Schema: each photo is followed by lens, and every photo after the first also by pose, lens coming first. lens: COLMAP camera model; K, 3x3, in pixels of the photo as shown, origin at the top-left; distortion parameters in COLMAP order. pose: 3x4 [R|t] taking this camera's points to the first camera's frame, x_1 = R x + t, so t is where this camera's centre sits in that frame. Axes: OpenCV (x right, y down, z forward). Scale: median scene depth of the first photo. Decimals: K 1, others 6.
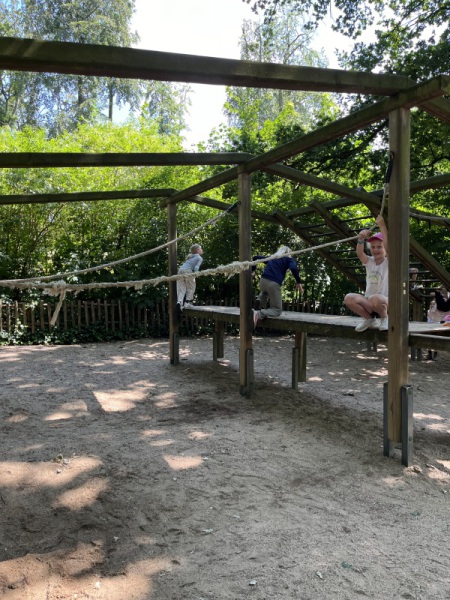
lens RADIAL K [[453.9, 0, 225.1], [0, 453.9, 302.5], [0, 0, 1]] dist [-0.004324, -0.018552]
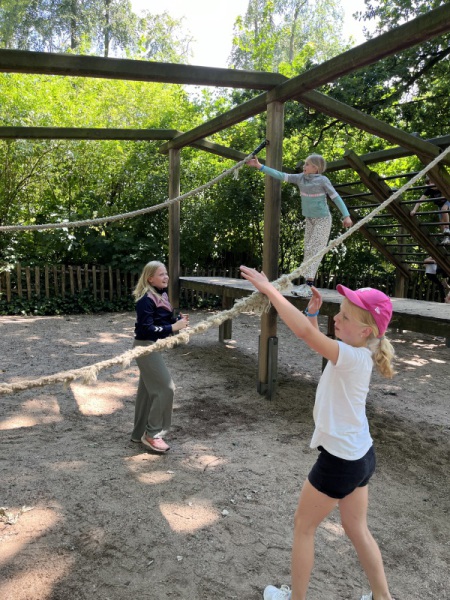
lens RADIAL K [[453.9, 0, 225.8], [0, 453.9, 299.5], [0, 0, 1]] dist [-0.004324, -0.018552]
pose [[0.999438, 0.030475, 0.013996, -0.028900], [-0.031309, 0.997469, 0.063842, -0.005091], [-0.012015, -0.064244, 0.997862, 0.171084]]
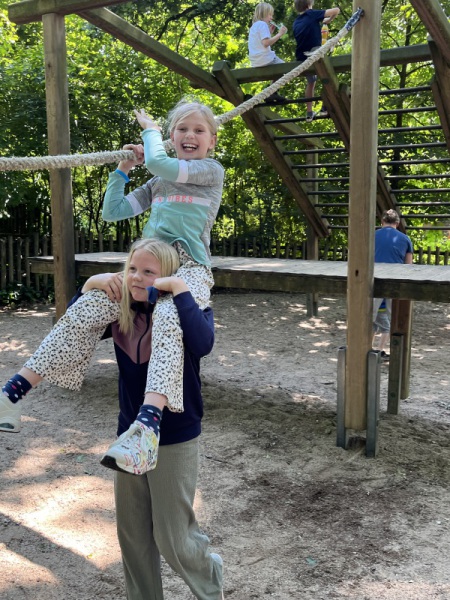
lens RADIAL K [[654.7, 0, 220.5], [0, 654.7, 295.6], [0, 0, 1]] dist [0.036739, 0.000000]
pose [[0.867780, -0.064690, 0.492719, -0.293951], [0.012208, 0.993967, 0.108998, -0.020014], [-0.496798, -0.088571, 0.863335, 0.369075]]
